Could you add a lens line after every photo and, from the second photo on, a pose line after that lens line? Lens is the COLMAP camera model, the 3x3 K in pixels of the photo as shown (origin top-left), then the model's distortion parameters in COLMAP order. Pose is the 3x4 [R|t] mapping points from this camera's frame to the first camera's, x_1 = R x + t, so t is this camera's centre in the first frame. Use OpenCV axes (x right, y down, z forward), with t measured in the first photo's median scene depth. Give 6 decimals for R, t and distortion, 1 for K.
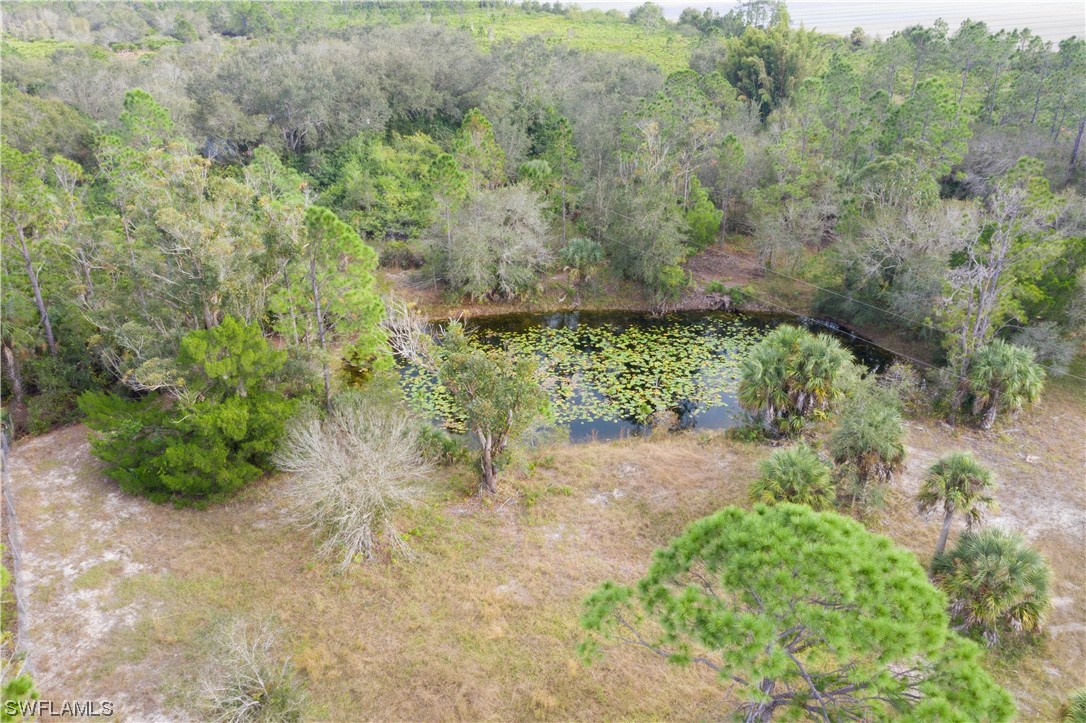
lens RADIAL K [[867.0, 0, 542.5], [0, 867.0, 363.6], [0, 0, 1]] dist [-0.015170, 0.015946]
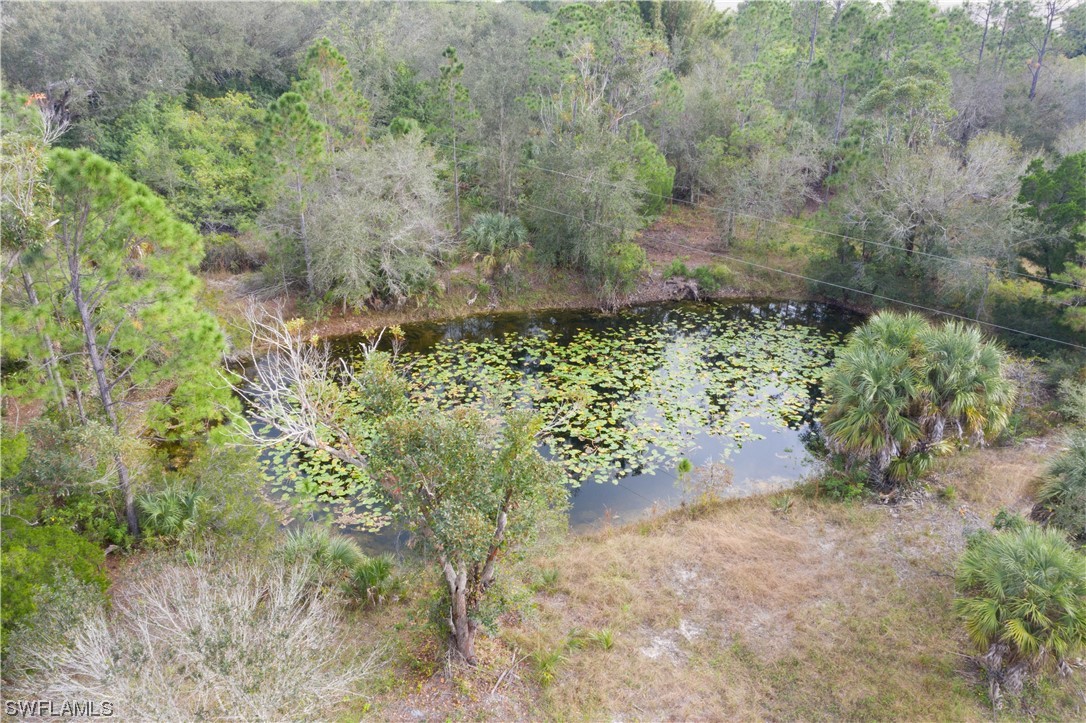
lens RADIAL K [[867.0, 0, 545.7], [0, 867.0, 357.9], [0, 0, 1]] dist [-0.015170, 0.015946]
pose [[0.976333, -0.082408, 0.199958, -0.069569], [0.083980, 0.996467, 0.000623, -0.023863], [-0.199303, 0.016184, 0.979804, 0.313776]]
